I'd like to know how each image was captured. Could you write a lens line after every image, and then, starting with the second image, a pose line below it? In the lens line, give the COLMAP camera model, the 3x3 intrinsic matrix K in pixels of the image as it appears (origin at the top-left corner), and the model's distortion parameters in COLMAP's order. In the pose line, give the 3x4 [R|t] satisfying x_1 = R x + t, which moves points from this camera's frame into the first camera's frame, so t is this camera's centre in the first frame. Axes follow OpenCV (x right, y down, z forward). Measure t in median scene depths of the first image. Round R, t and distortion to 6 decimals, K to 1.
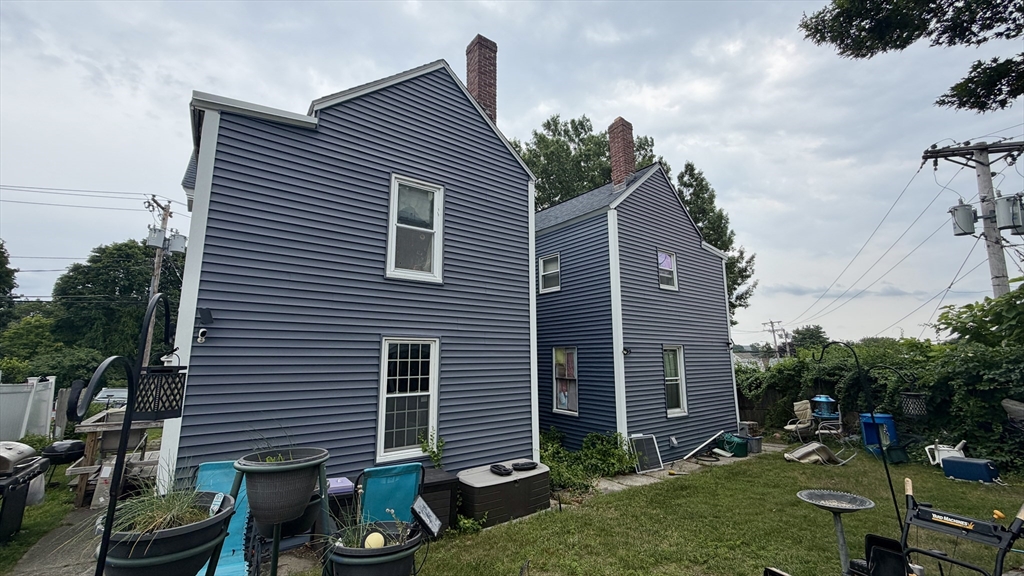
lens RADIAL K [[409.7, 0, 512.0], [0, 409.7, 288.0], [0, 0, 1]] dist [-0.000502, -0.000187]
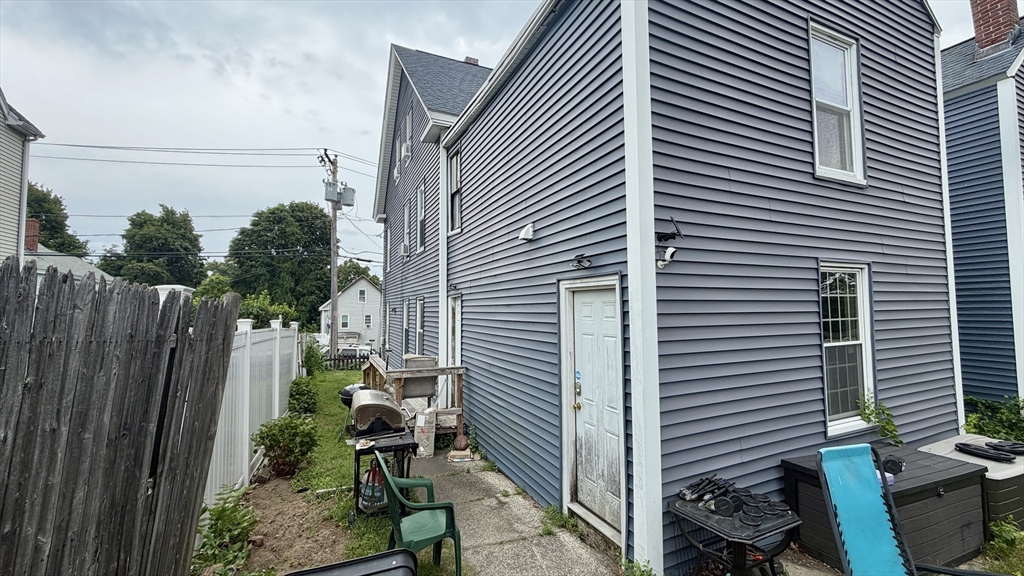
lens RADIAL K [[409.7, 0, 512.0], [0, 409.7, 288.0], [0, 0, 1]] dist [-0.000502, -0.000187]
pose [[0.975737, -0.018019, -0.218205, -0.476569], [0.044849, 0.991924, 0.118636, 0.040027], [0.214305, -0.125543, 0.968665, 0.146999]]
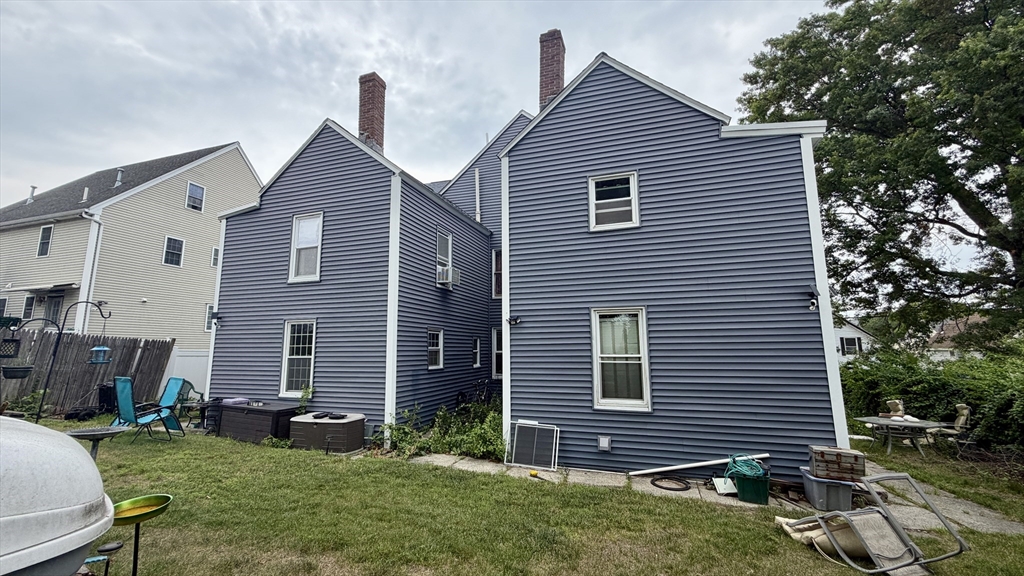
lens RADIAL K [[409.7, 0, 512.0], [0, 409.7, 288.0], [0, 0, 1]] dist [-0.000502, -0.000187]
pose [[0.565650, -0.117737, -0.816198, 1.070821], [0.147682, 0.988217, -0.040202, 0.133815], [0.811314, -0.097798, 0.576372, 0.571734]]
